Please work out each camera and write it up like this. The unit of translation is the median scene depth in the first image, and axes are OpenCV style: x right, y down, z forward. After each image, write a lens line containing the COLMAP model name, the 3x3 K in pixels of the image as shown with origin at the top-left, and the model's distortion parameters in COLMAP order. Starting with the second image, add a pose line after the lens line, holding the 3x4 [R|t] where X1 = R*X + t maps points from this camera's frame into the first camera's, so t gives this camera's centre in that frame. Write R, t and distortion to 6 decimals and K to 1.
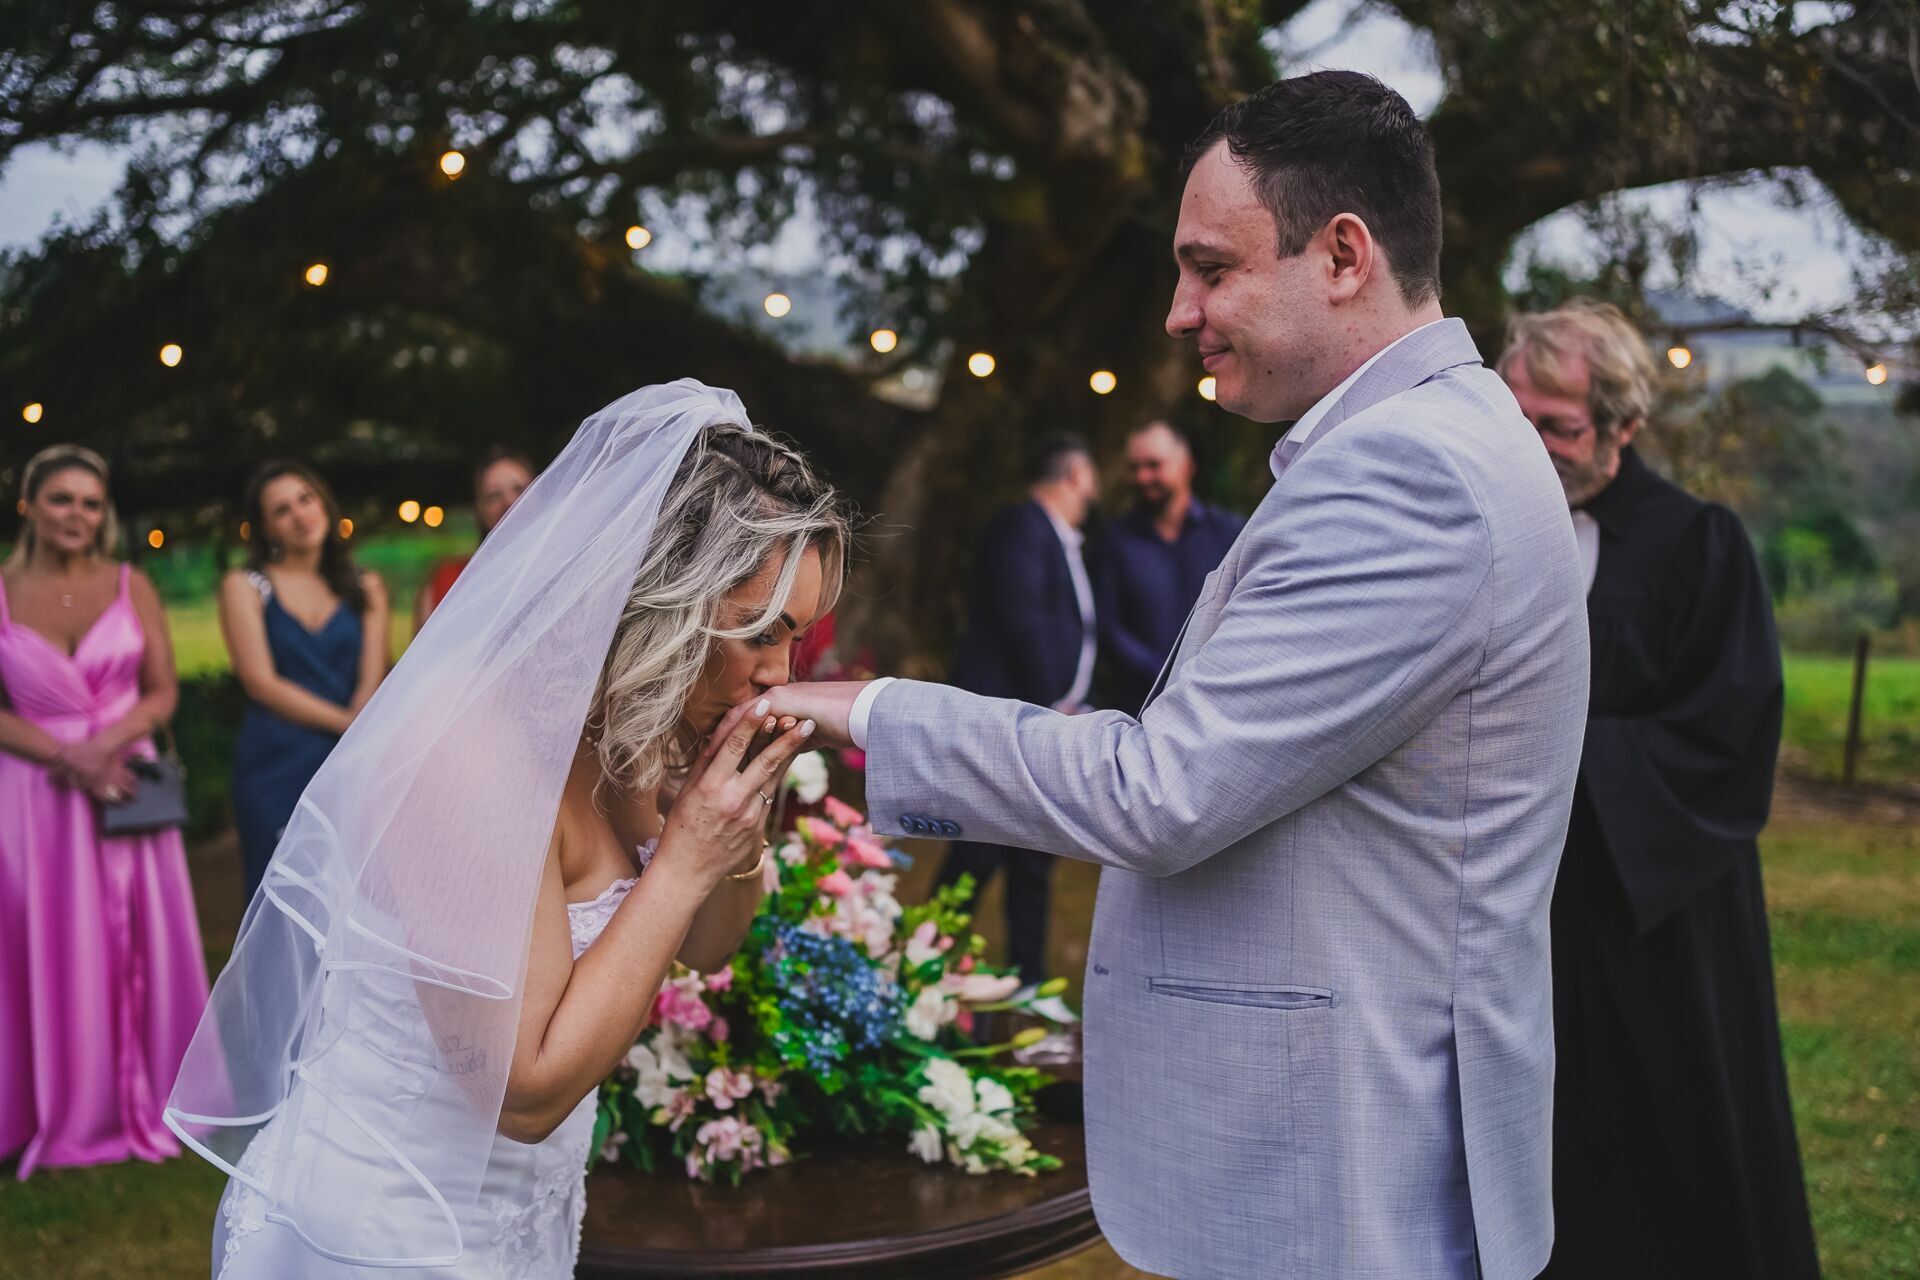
lens RADIAL K [[2001.8, 0, 956.4], [0, 2001.8, 594.2], [0, 0, 1]] dist [-0.057694, 0.249823]
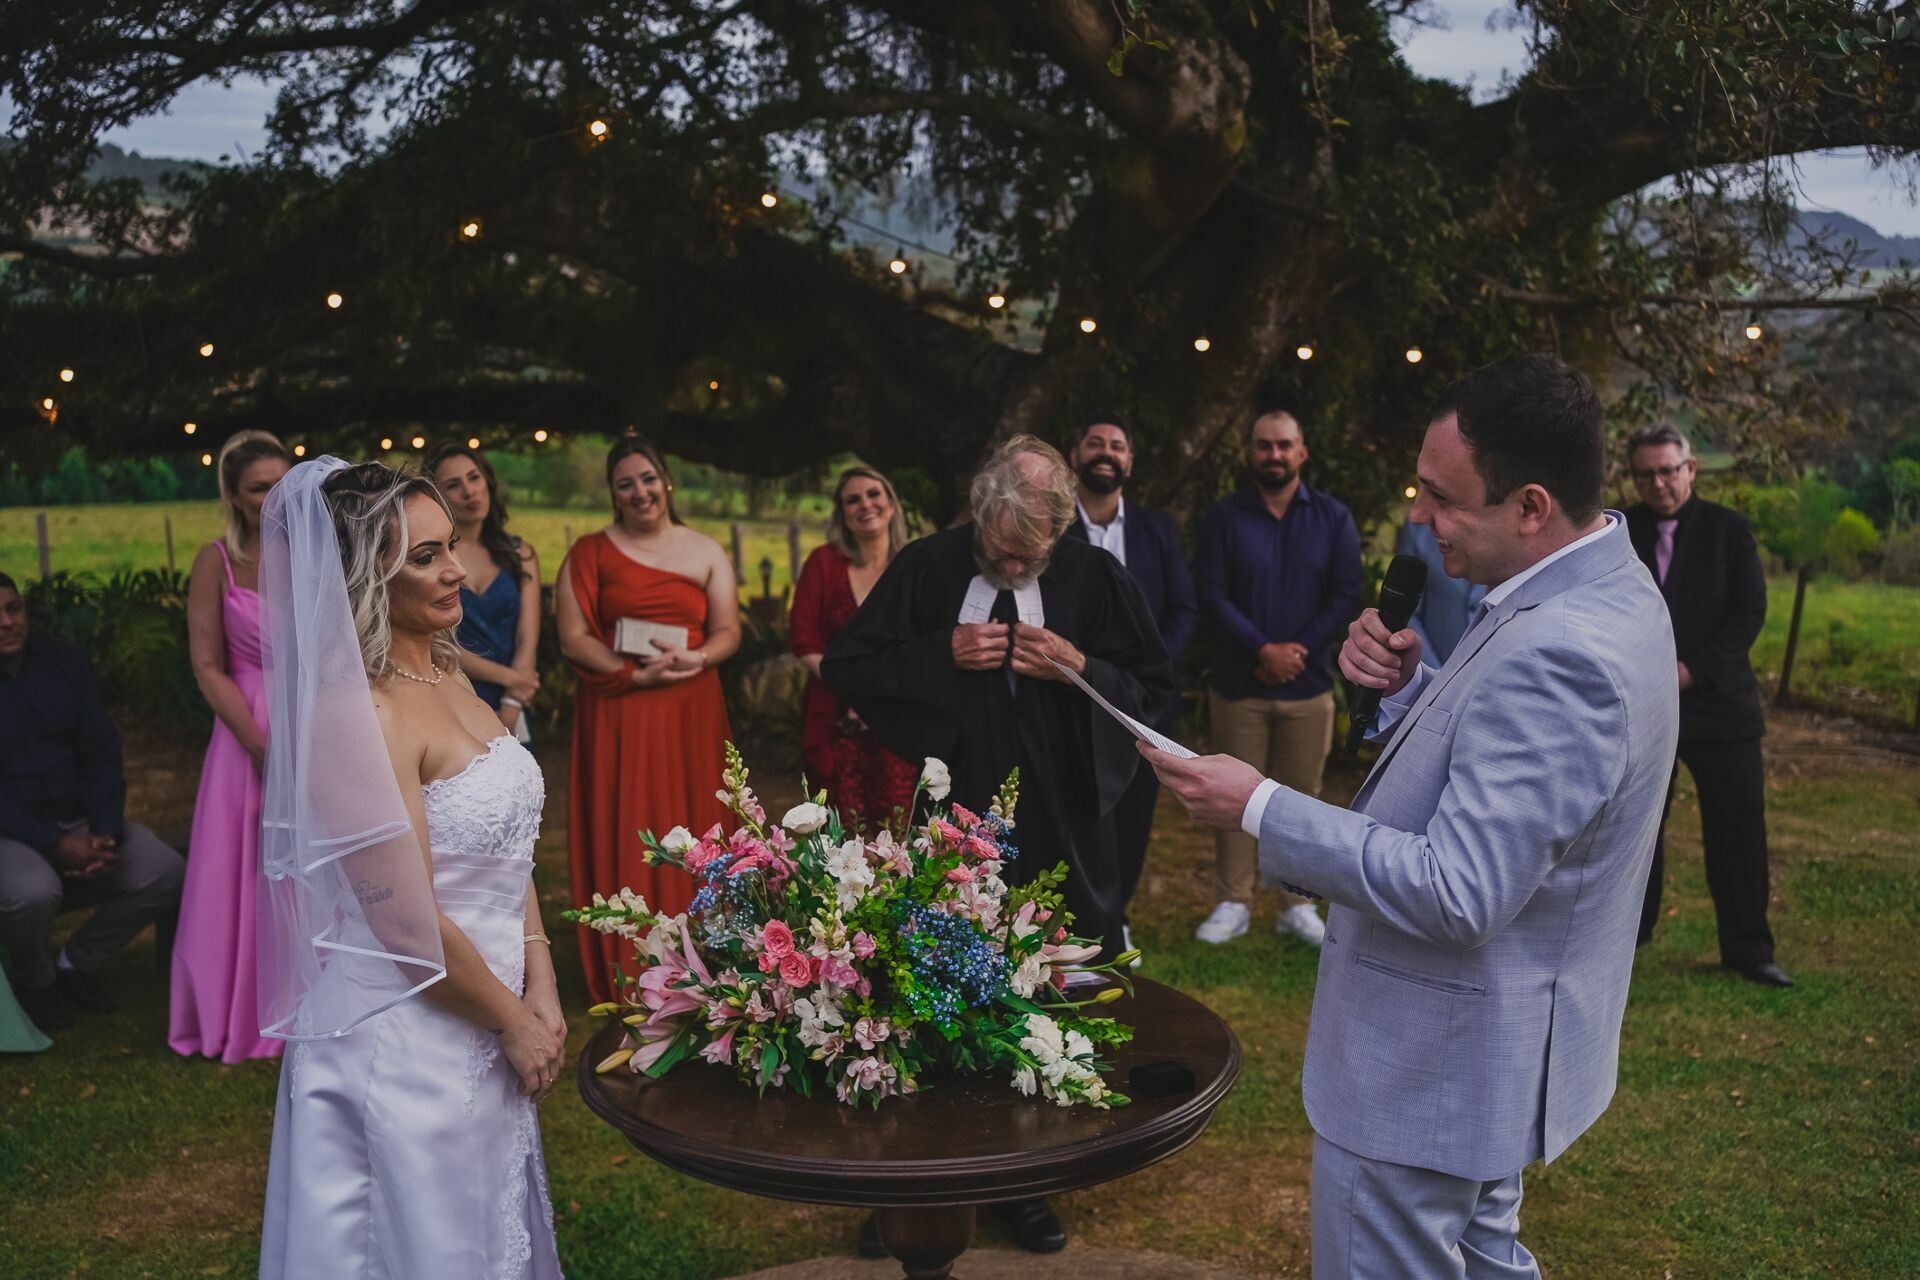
lens RADIAL K [[1933.9, 0, 992.2], [0, 1933.9, 646.4], [0, 0, 1]] dist [0.050499, -0.020736]
pose [[0.999166, 0.018974, -0.036145, 0.003124], [-0.016166, 0.996943, 0.076443, -0.087693], [0.037484, -0.075795, 0.996419, -0.196900]]
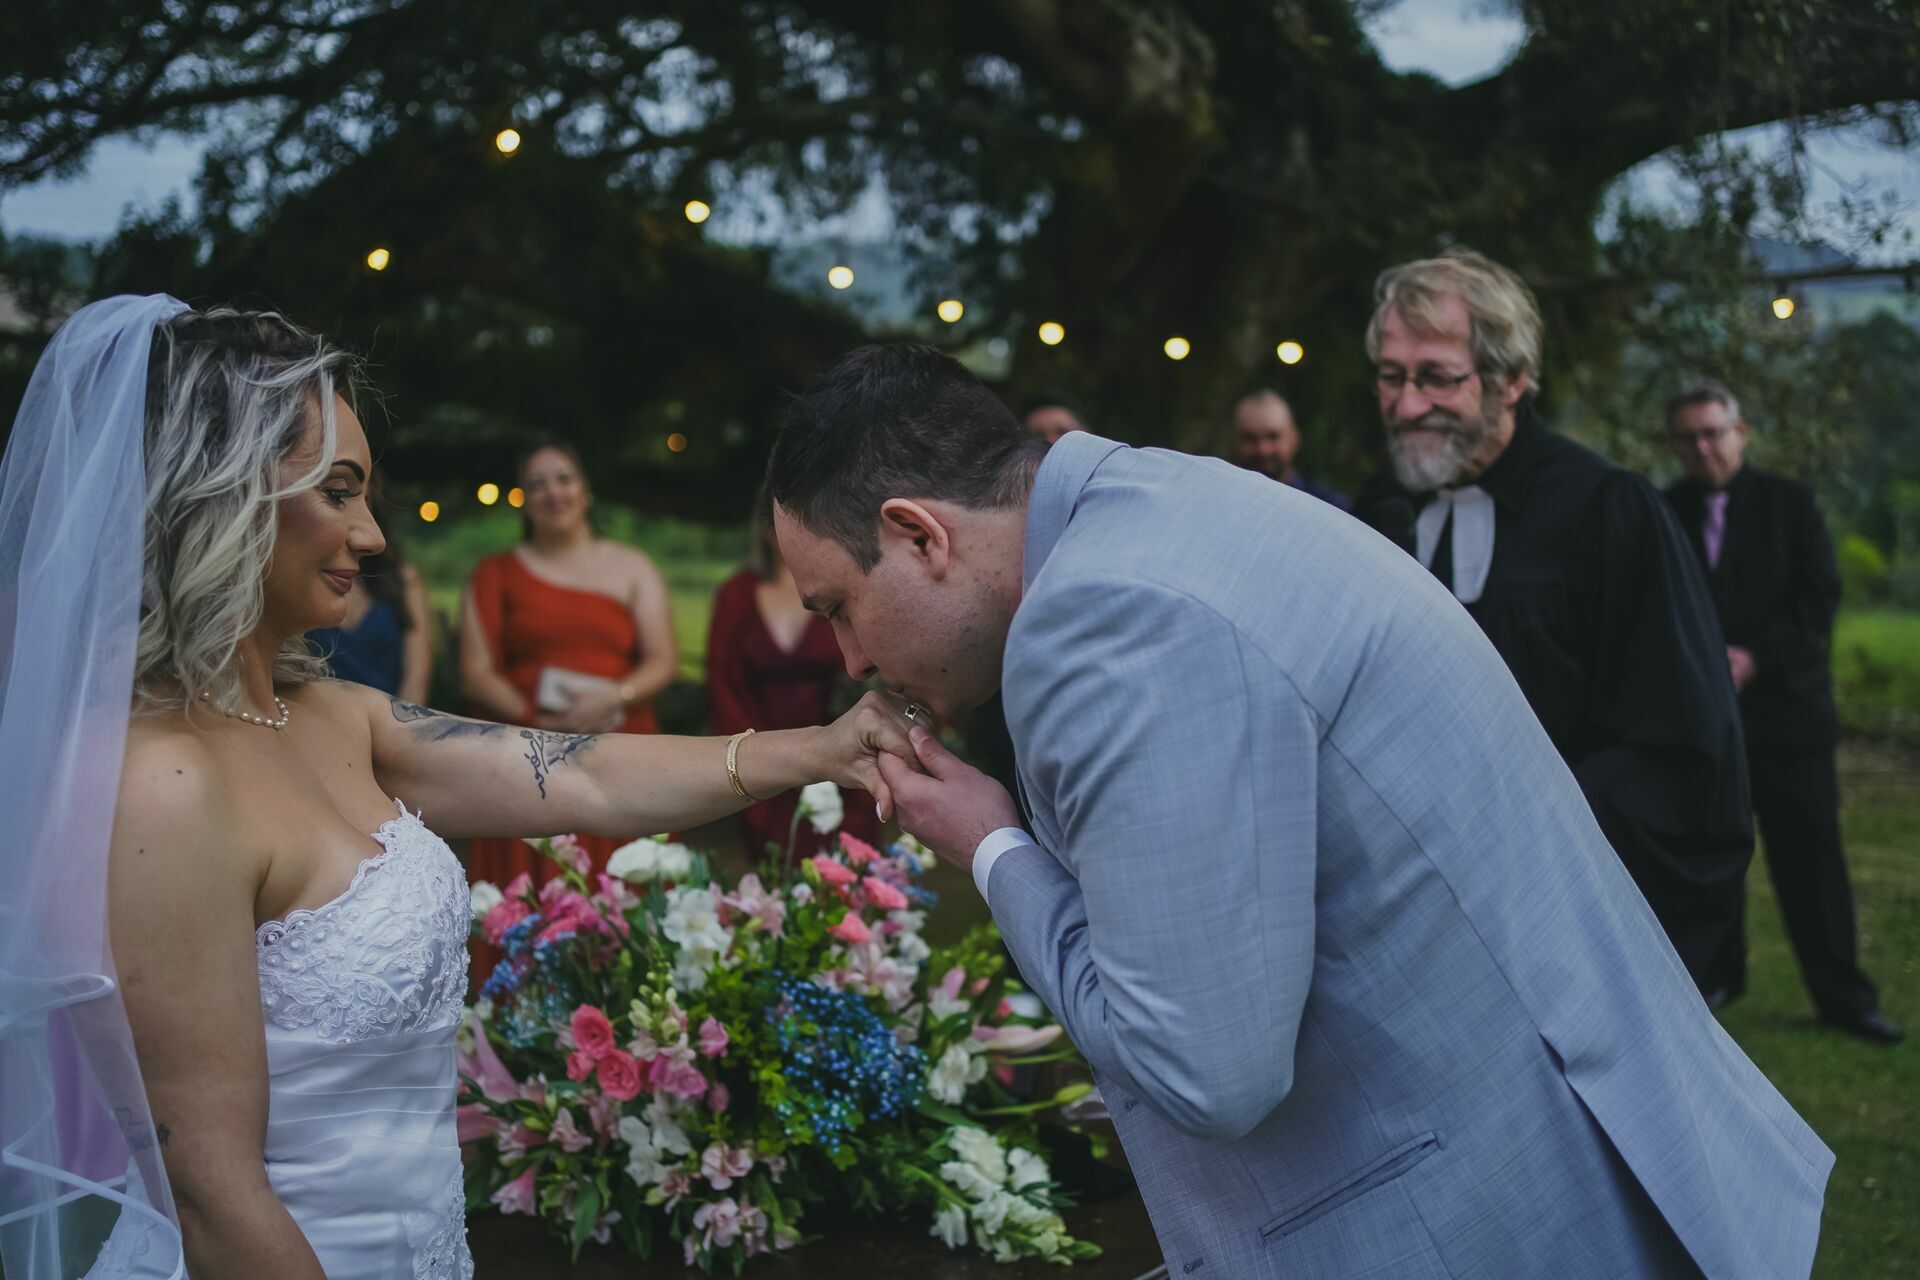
lens RADIAL K [[2001.8, 0, 956.4], [0, 2001.8, 594.2], [0, 0, 1]] dist [-0.057694, 0.249823]
pose [[0.998836, -0.019722, -0.044024, 0.029219], [0.020441, 0.999664, 0.015943, -0.017954], [0.043695, -0.016824, 0.998903, 0.106977]]
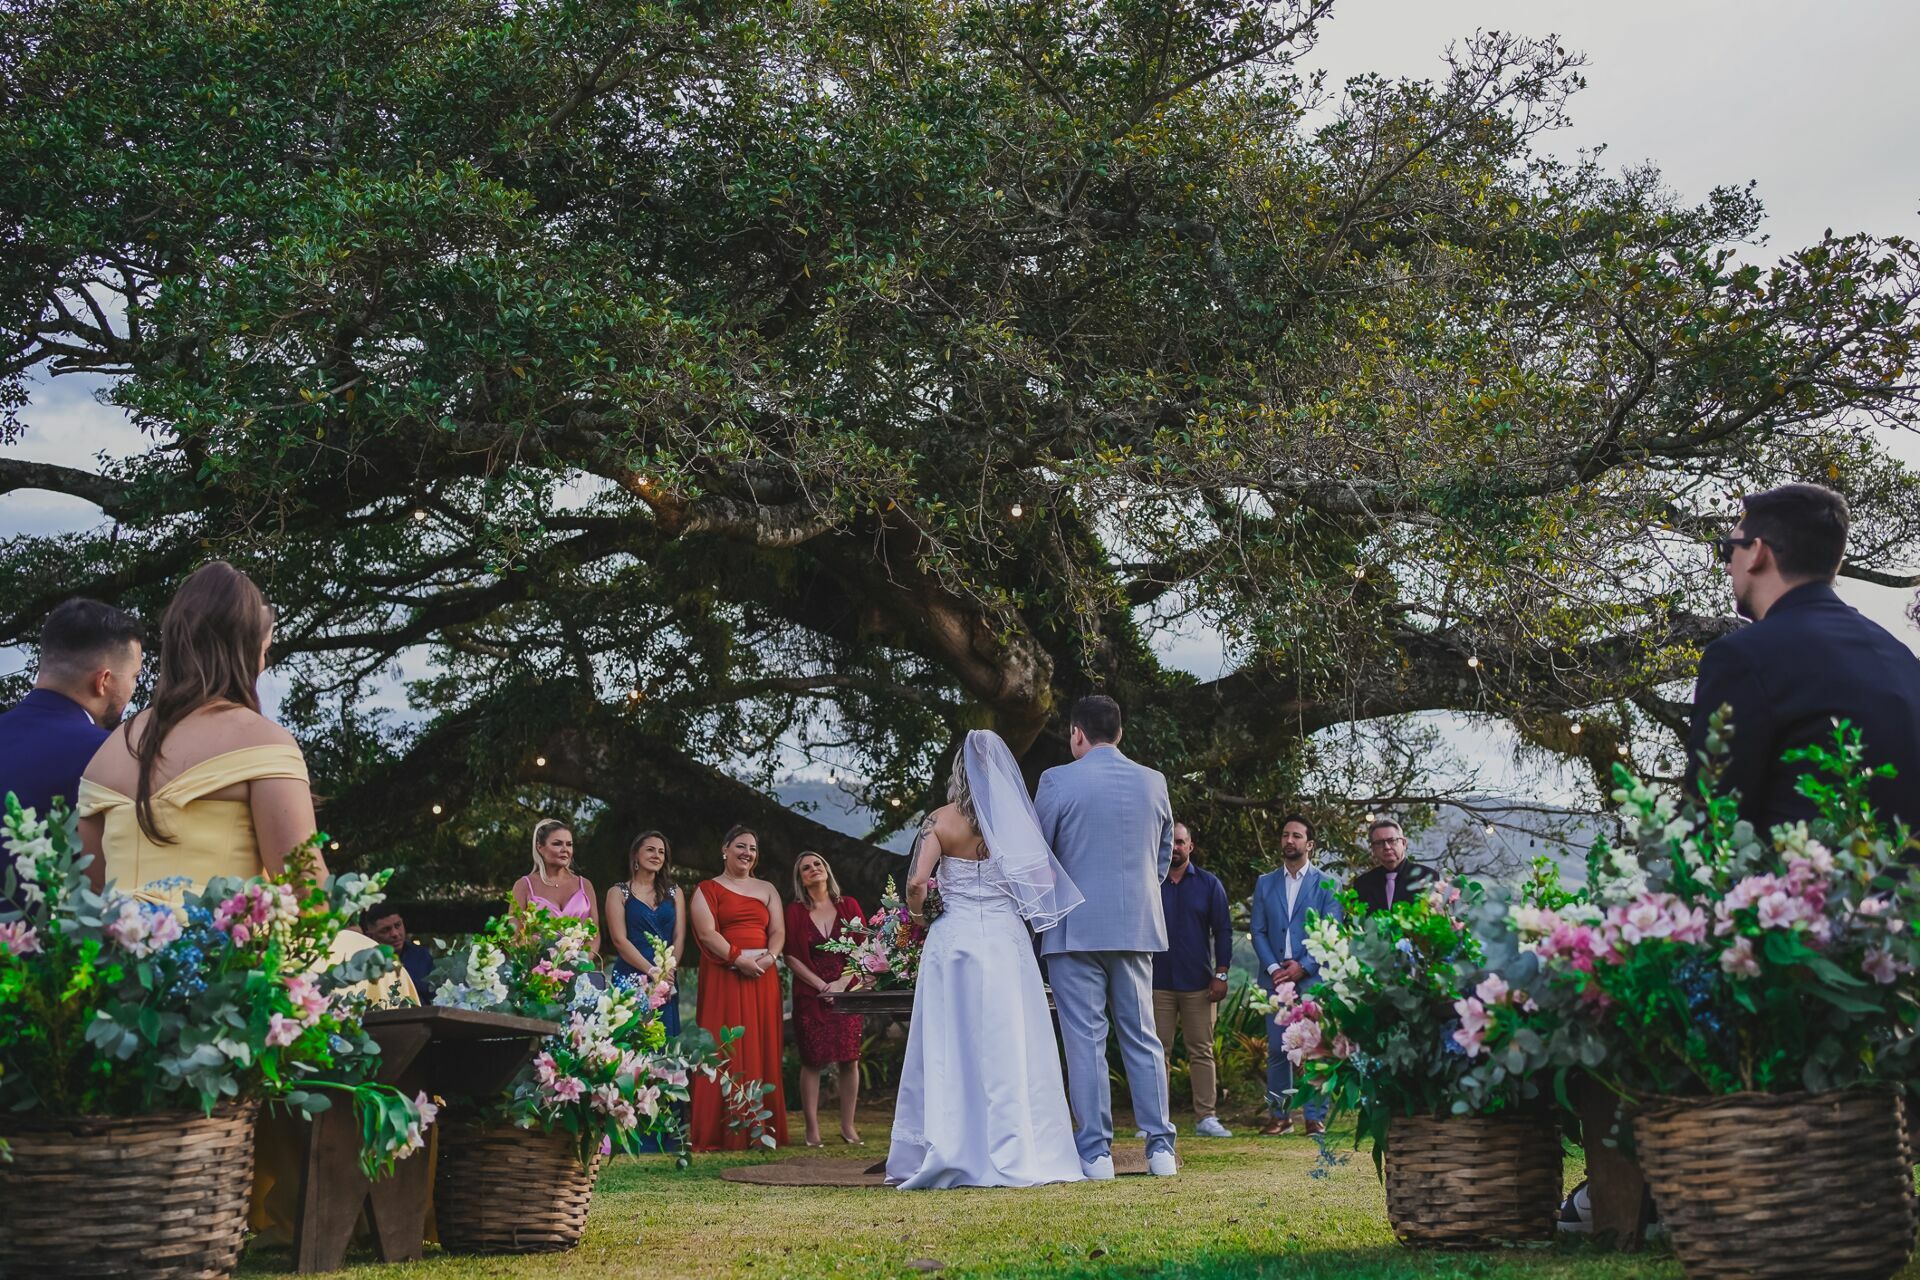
lens RADIAL K [[1983.8, 0, 960.0], [0, 1983.8, 640.0], [0, 0, 1]] dist [0.008638, 0.003617]
pose [[0.999069, 0.013467, 0.040974, -0.196923], [-0.003714, 0.973338, -0.229346, 0.433874], [-0.042970, 0.228981, 0.972482, -2.333812]]
